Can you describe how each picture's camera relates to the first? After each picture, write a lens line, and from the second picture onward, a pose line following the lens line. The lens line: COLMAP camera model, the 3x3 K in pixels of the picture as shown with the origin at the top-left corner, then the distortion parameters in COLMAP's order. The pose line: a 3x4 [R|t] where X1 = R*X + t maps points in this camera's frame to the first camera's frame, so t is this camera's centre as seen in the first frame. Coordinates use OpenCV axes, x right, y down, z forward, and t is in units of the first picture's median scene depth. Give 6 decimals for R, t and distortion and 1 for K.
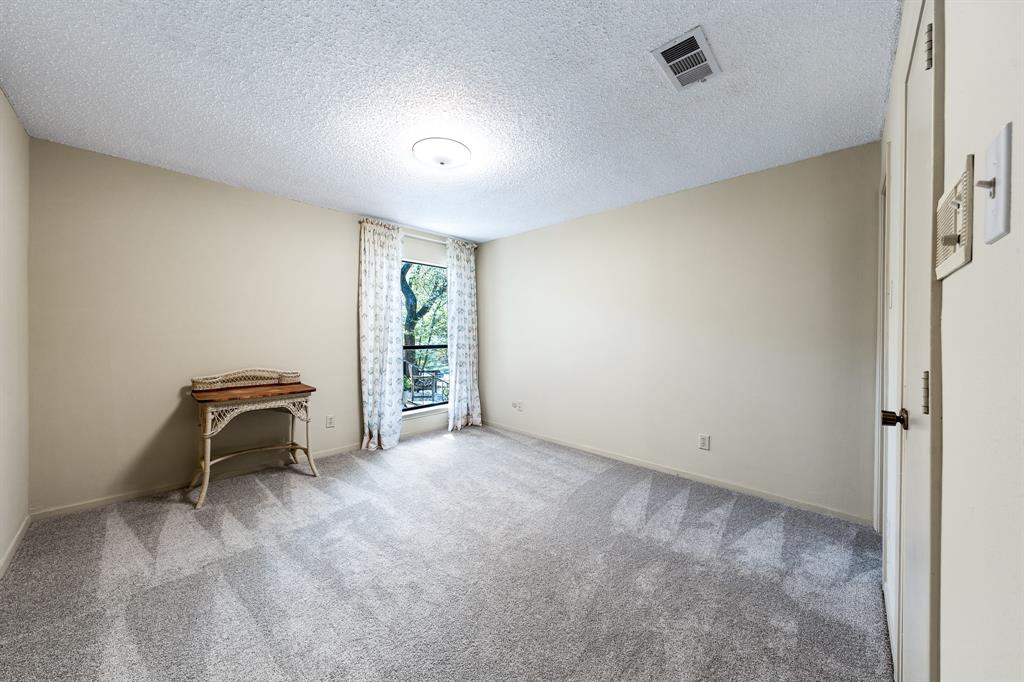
lens RADIAL K [[349.1, 0, 512.3], [0, 349.1, 340.0], [0, 0, 1]] dist [-0.002943, -0.000047]
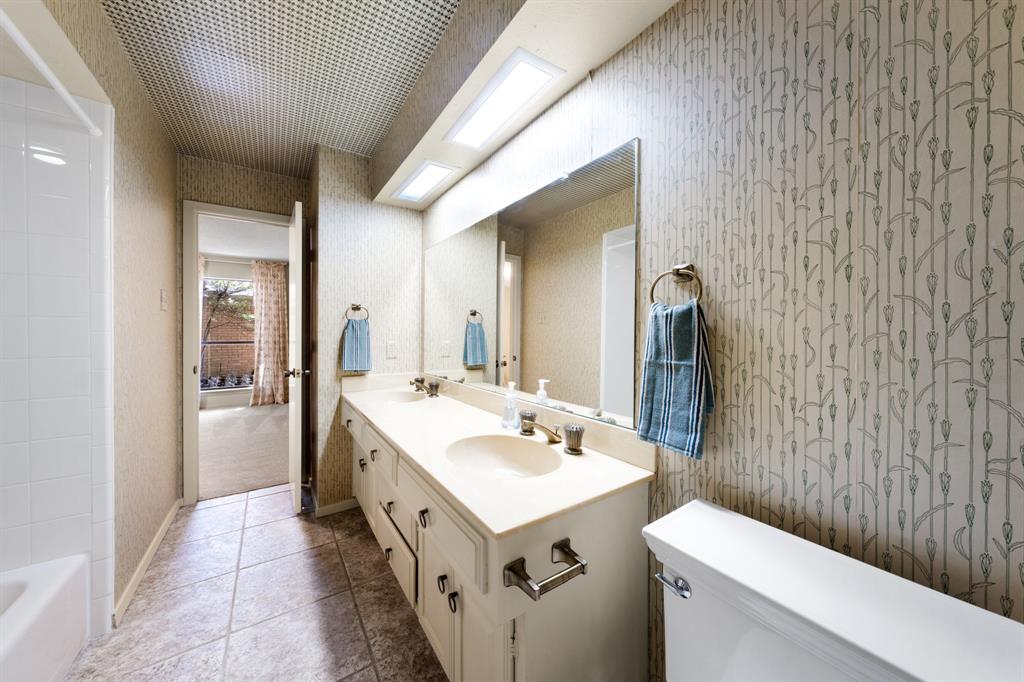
lens RADIAL K [[349.1, 0, 512.7], [0, 349.1, 340.0], [0, 0, 1]] dist [-0.002943, -0.000047]
pose [[0.979641, -0.000702, -0.200756, 1.012234], [0.000999, 0.999999, 0.001378, 0.009529], [0.200754, -0.001550, 0.979640, -0.092817]]
